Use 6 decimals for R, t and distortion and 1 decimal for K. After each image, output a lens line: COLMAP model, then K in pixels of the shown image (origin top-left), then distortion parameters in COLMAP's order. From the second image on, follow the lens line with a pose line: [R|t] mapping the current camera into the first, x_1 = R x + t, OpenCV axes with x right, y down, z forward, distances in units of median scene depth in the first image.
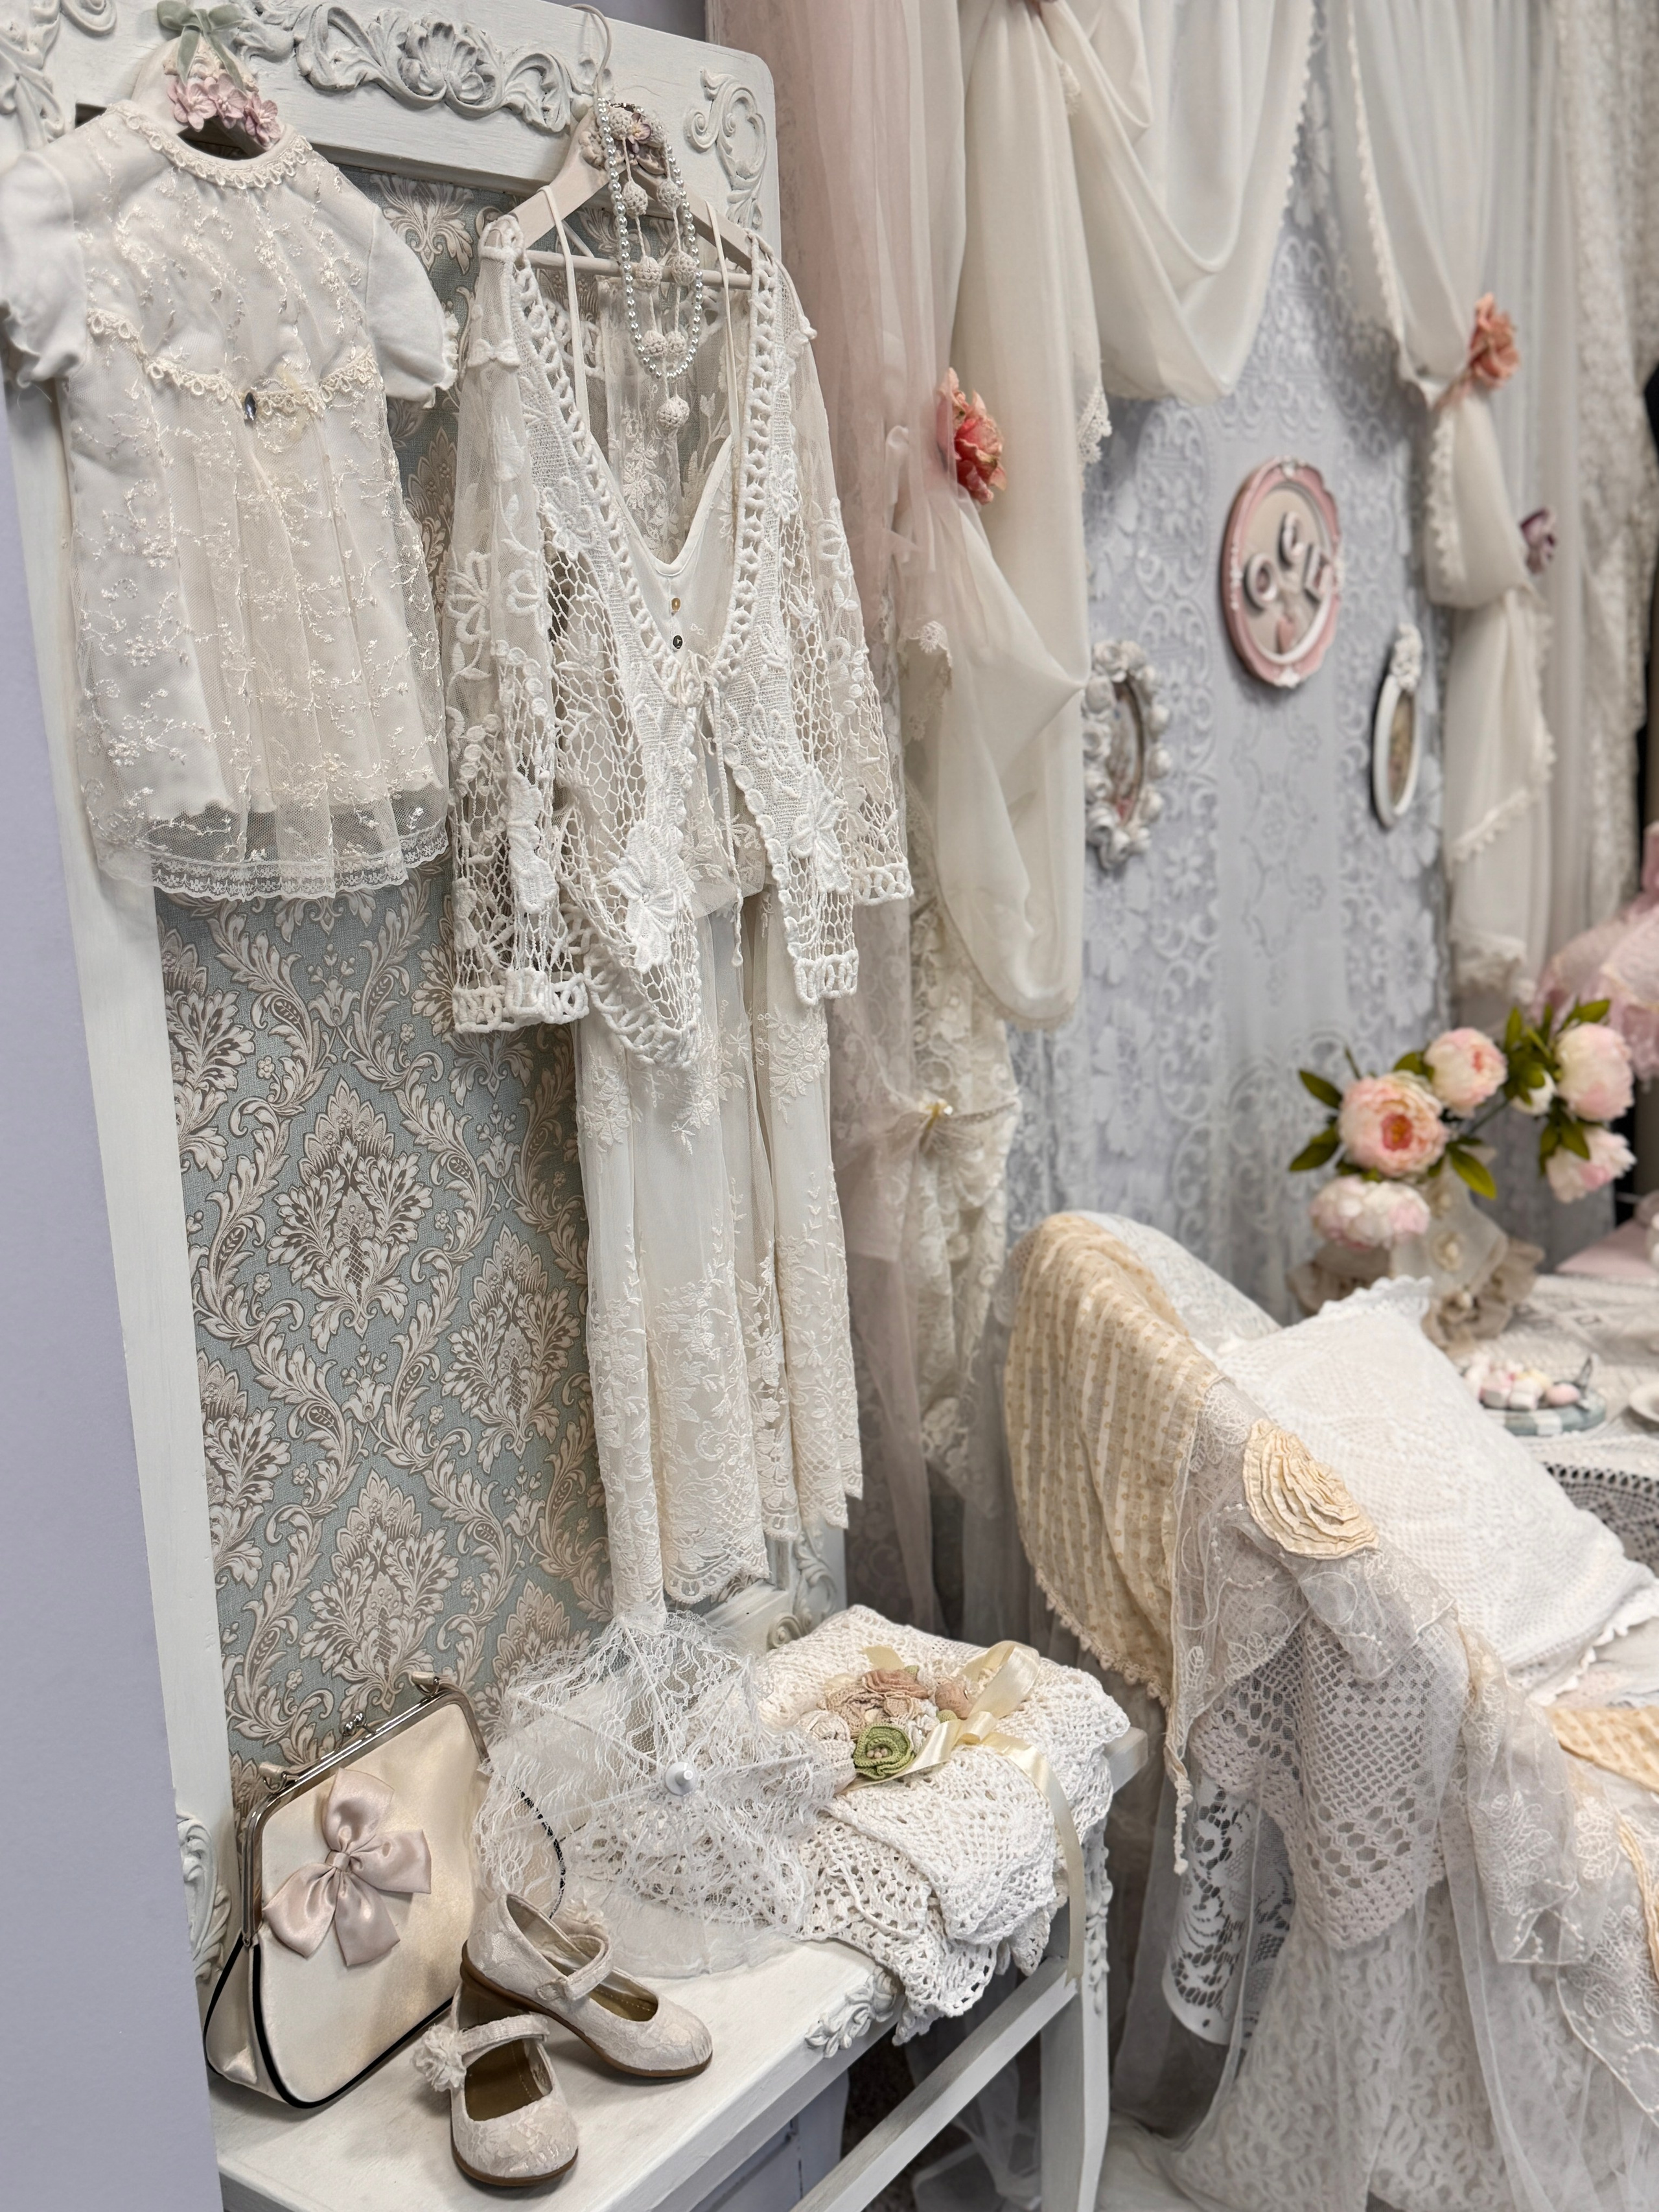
lens RADIAL K [[2760.6, 0, 827.5], [0, 2760.6, 1310.8], [0, 0, 1]] dist [0.216229, -0.503996]
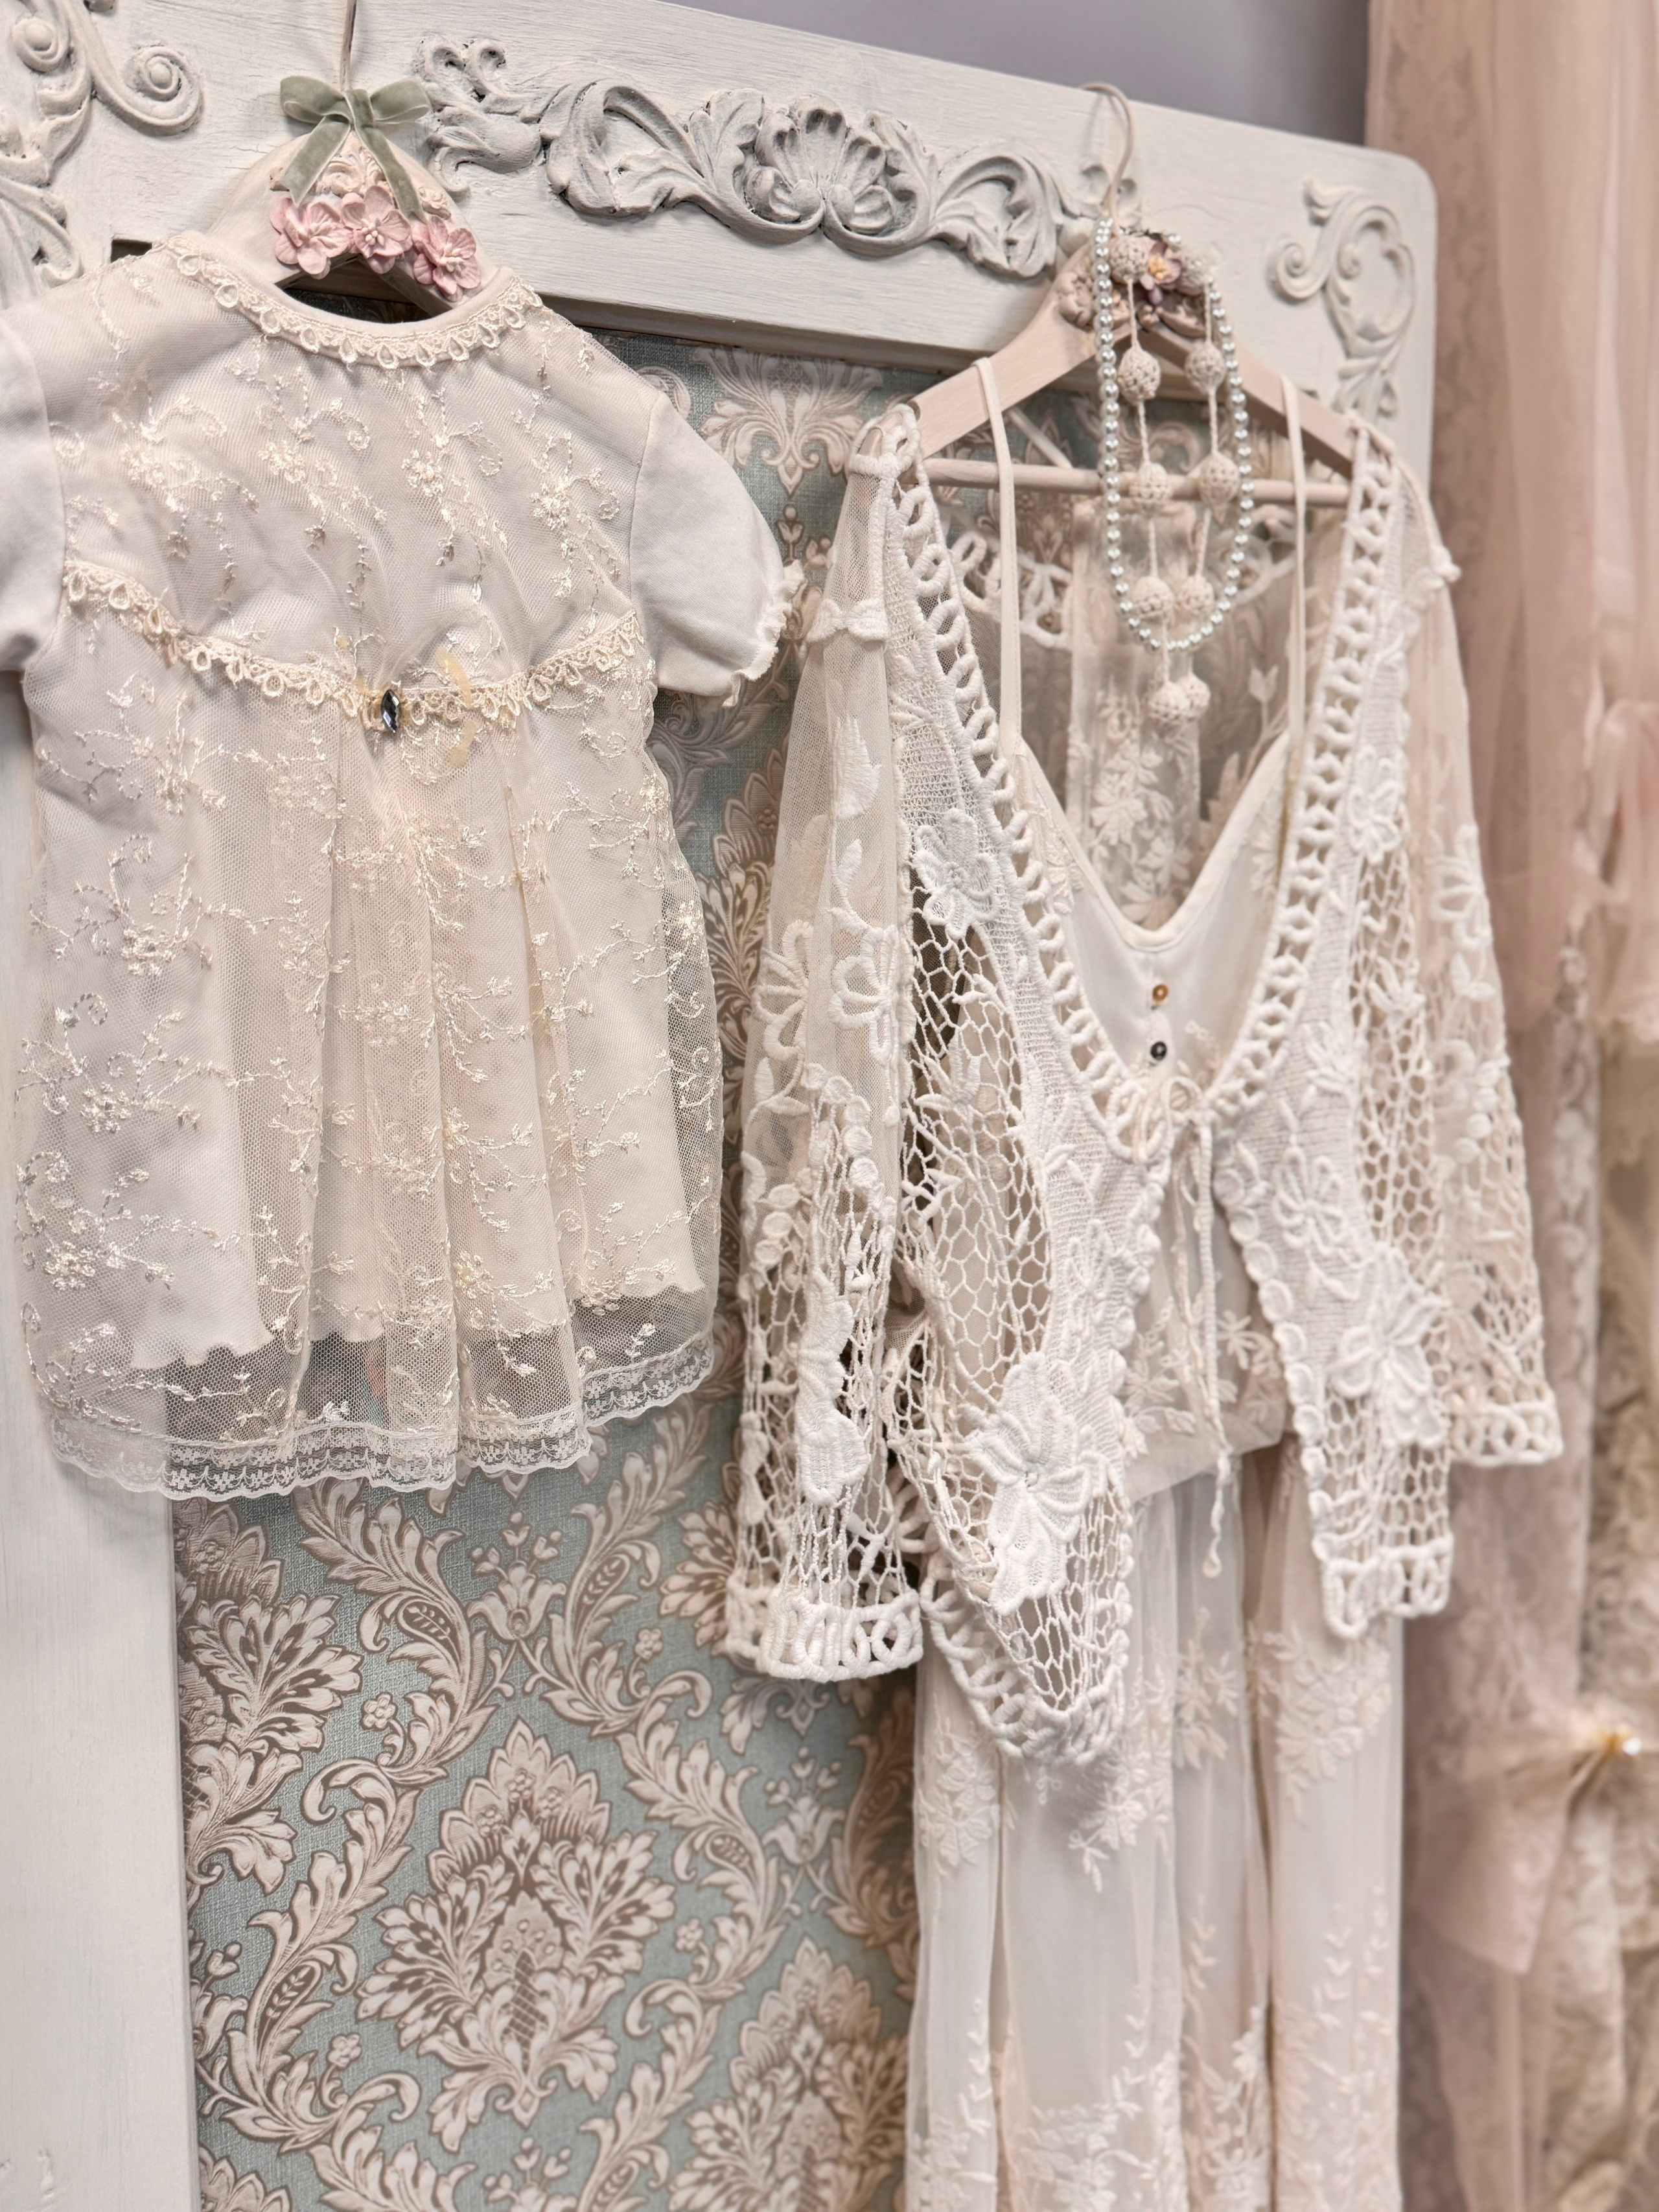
lens RADIAL K [[2406.6, 0, 829.5], [0, 2406.6, 1106.0], [0, 0, 1]] dist [0.249830, -0.760541]
pose [[0.930615, 0.078989, -0.357374, 0.075367], [-0.114637, 0.990209, -0.079655, -0.183594], [0.347583, 0.115097, 0.930558, 0.492842]]
